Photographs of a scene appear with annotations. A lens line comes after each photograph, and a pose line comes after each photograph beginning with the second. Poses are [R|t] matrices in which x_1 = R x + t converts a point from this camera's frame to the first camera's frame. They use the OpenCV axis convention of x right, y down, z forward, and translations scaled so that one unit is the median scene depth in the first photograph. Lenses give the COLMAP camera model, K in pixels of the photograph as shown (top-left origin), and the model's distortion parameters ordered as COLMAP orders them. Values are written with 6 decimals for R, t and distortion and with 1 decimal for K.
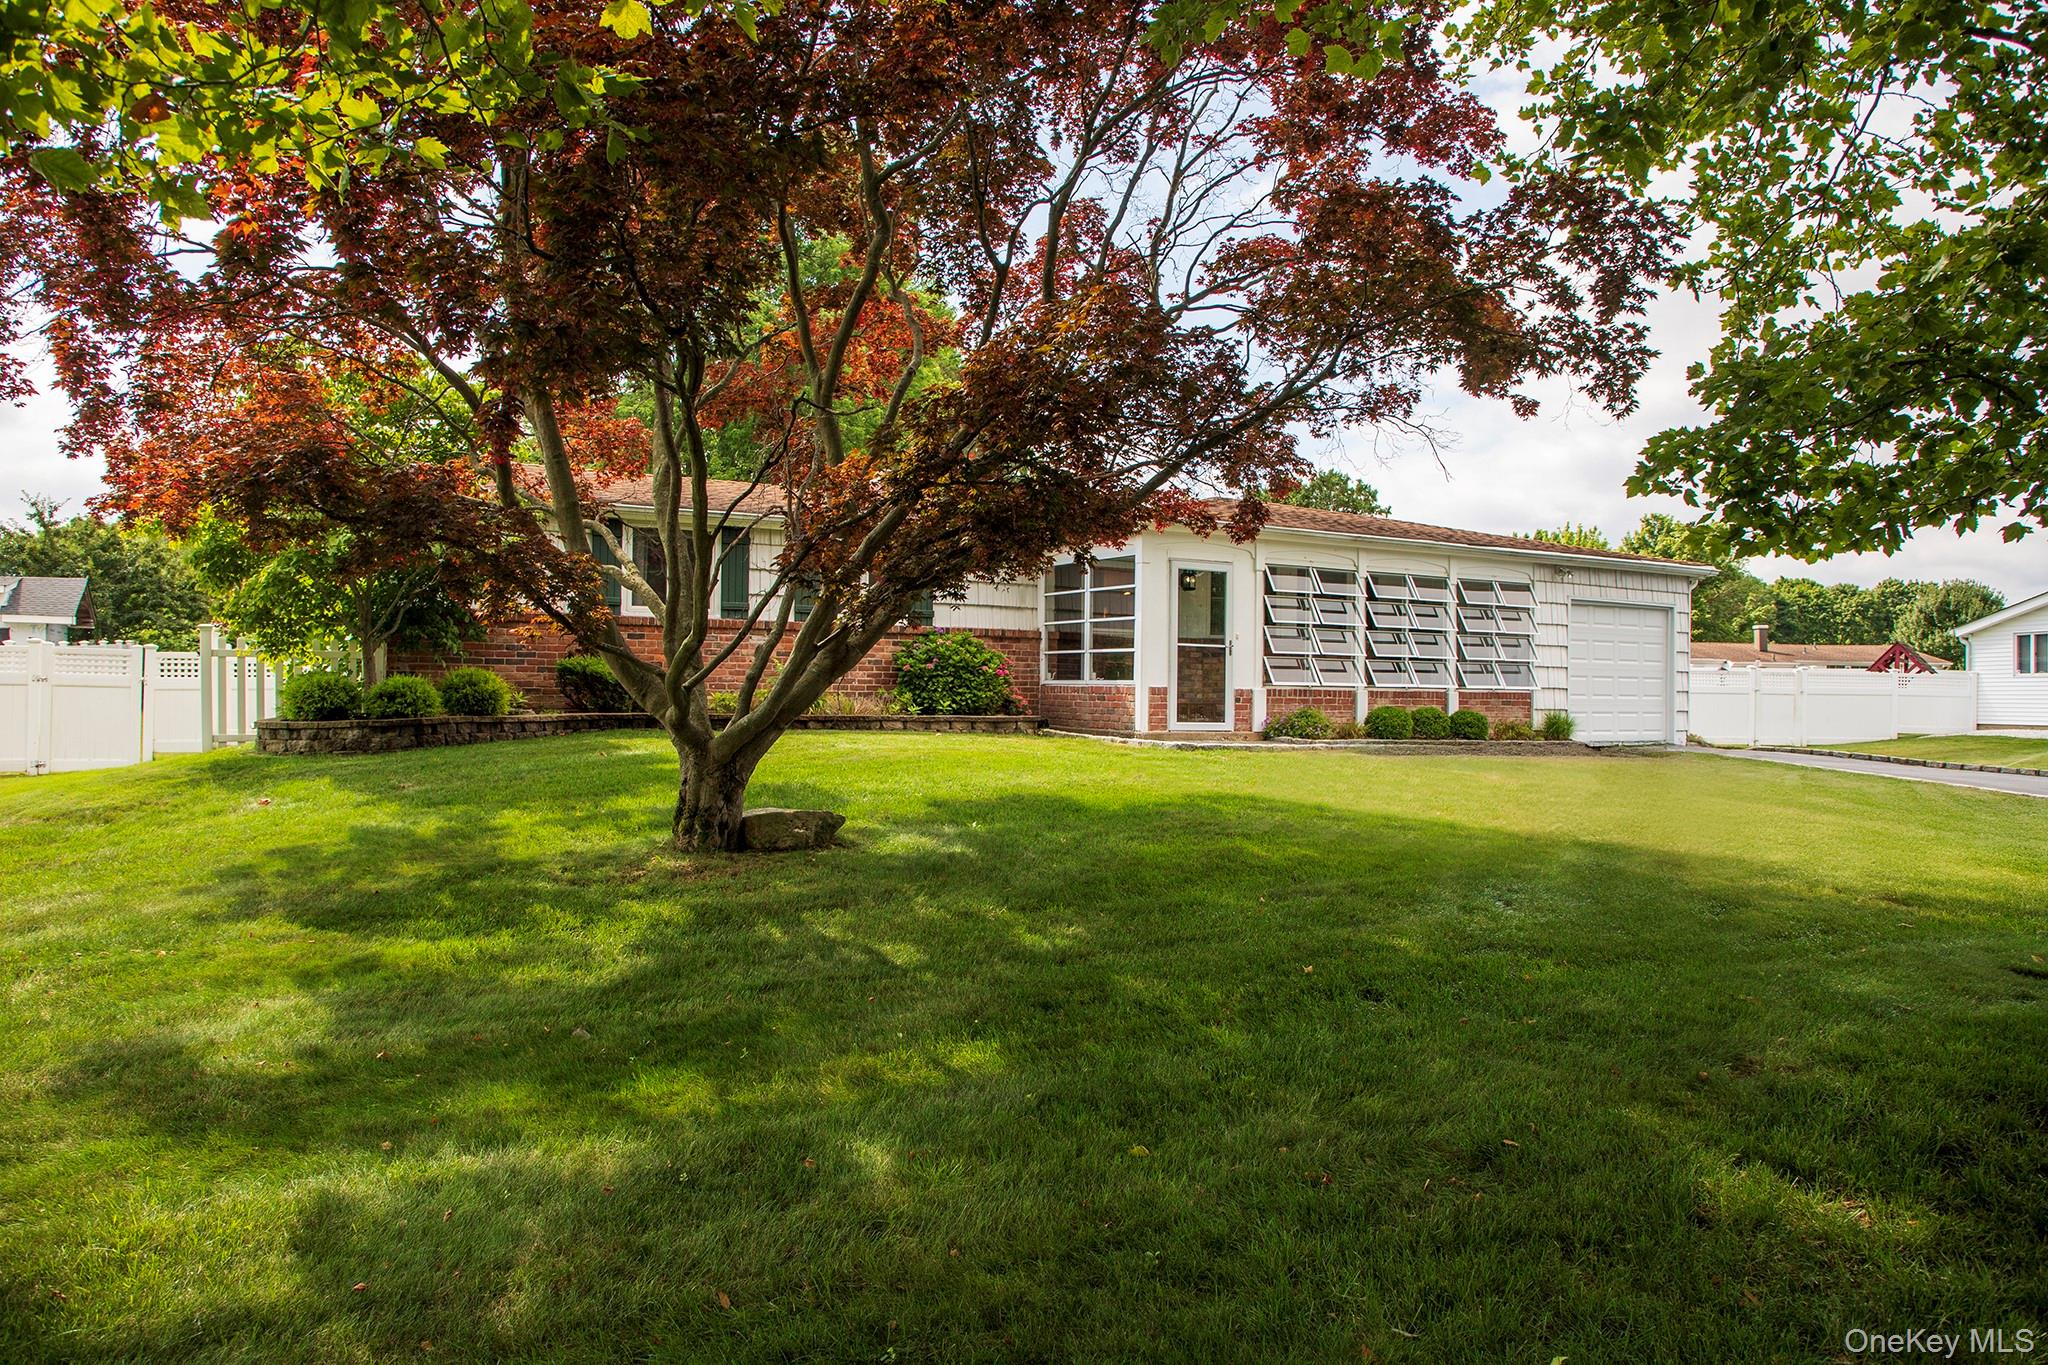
lens RADIAL K [[1516.8, 0, 1024.0], [0, 1516.8, 682.5], [0, 0, 1]] dist [-0.006658, -0.001372]
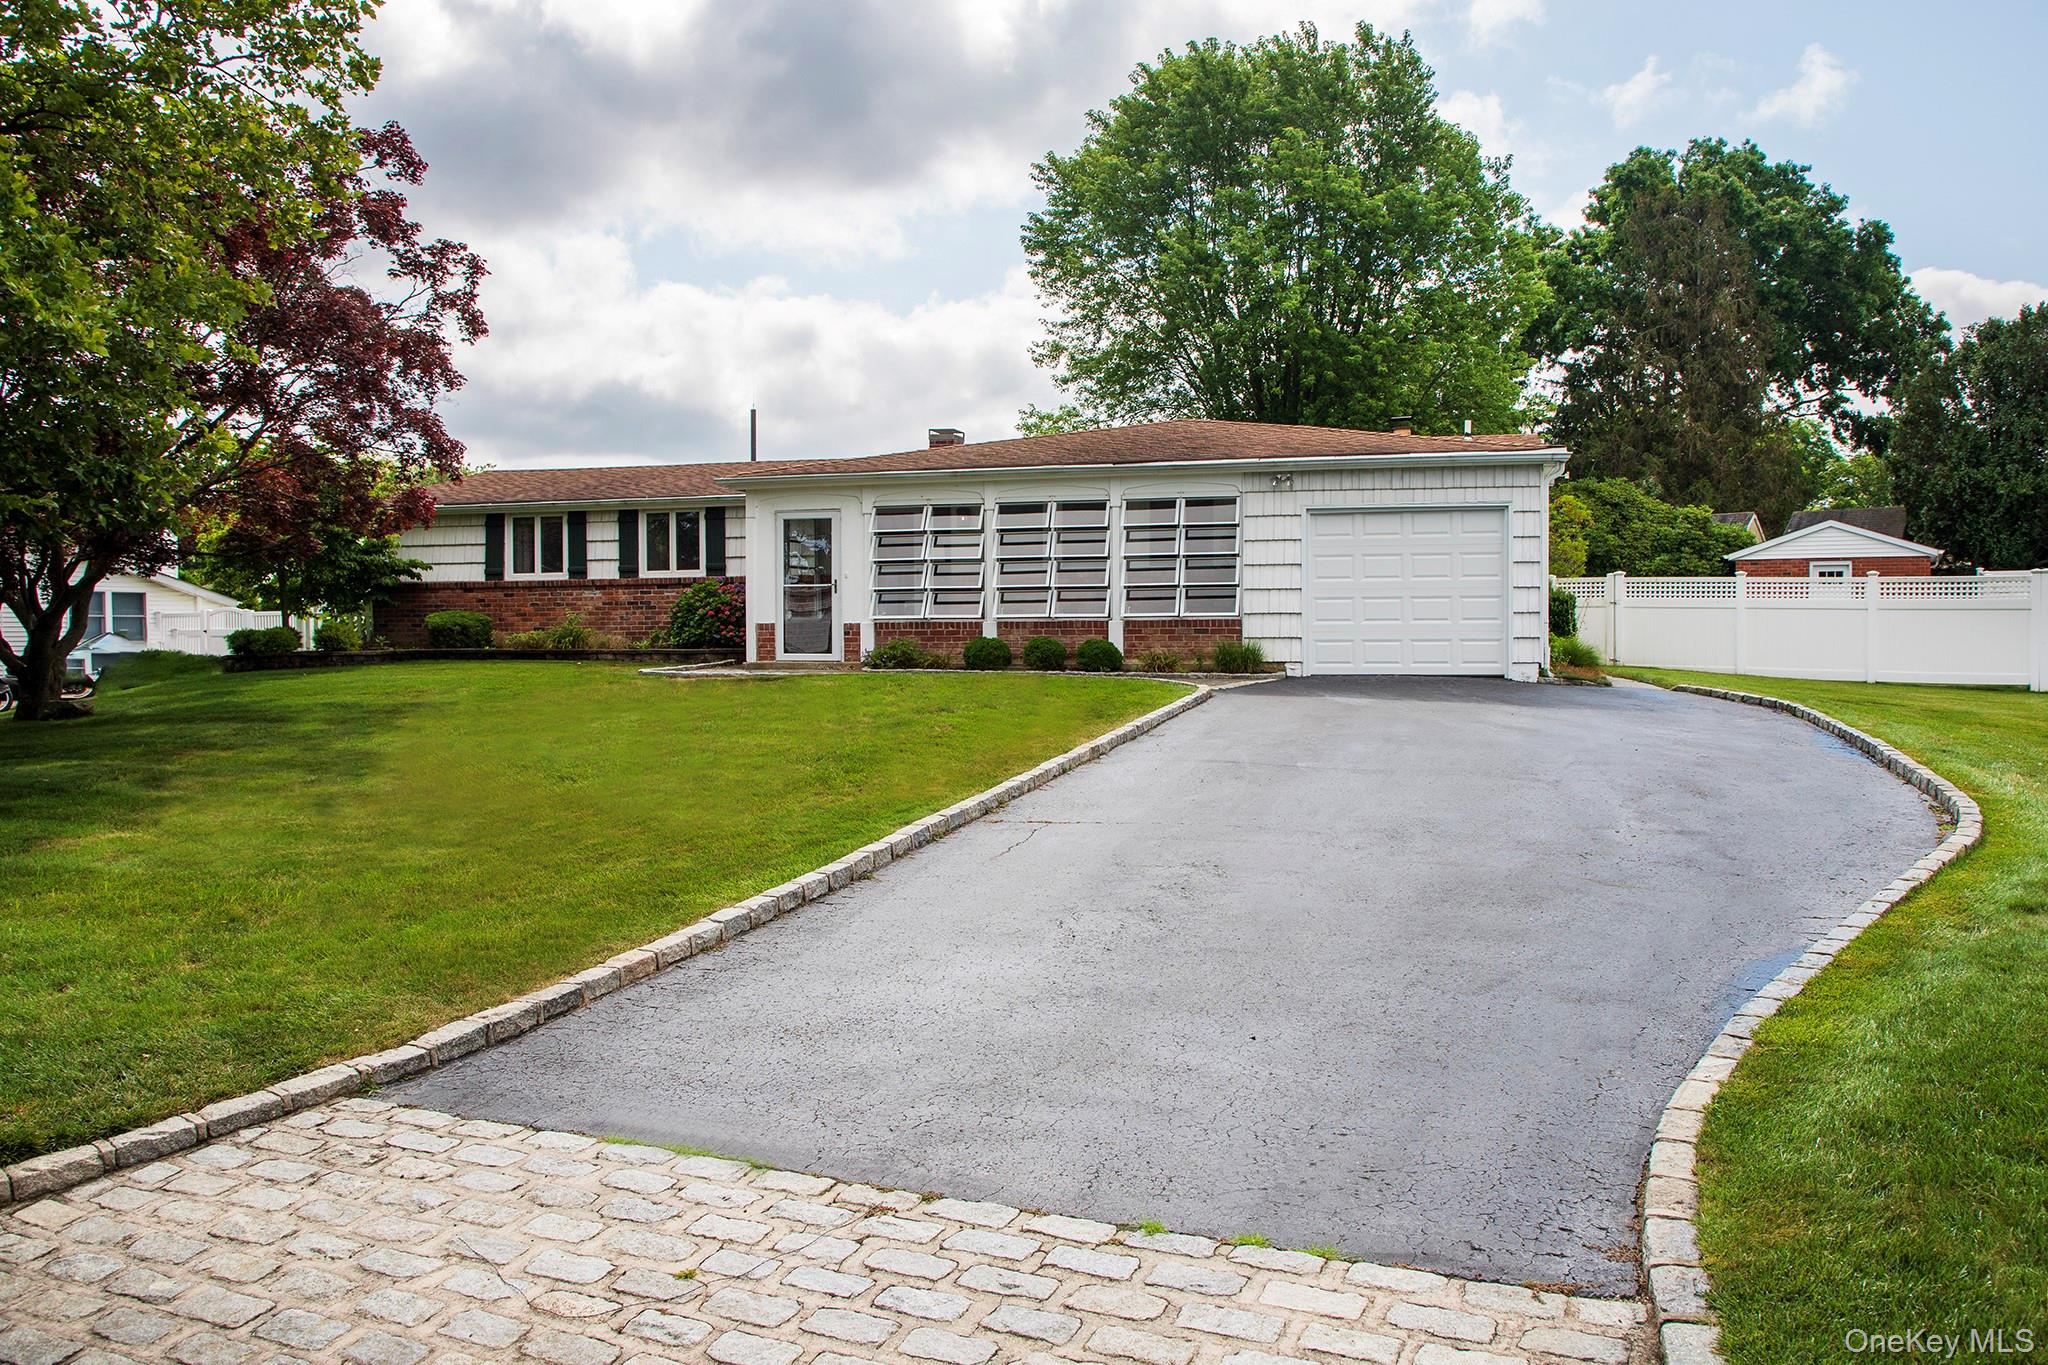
lens RADIAL K [[1516.8, 0, 1024.0], [0, 1516.8, 682.5], [0, 0, 1]] dist [-0.006658, -0.001372]
pose [[0.673388, 0.007263, -0.739254, 1.042084], [0.013636, 0.999660, 0.022243, 0.024963], [0.739164, -0.025059, 0.673060, 0.365525]]
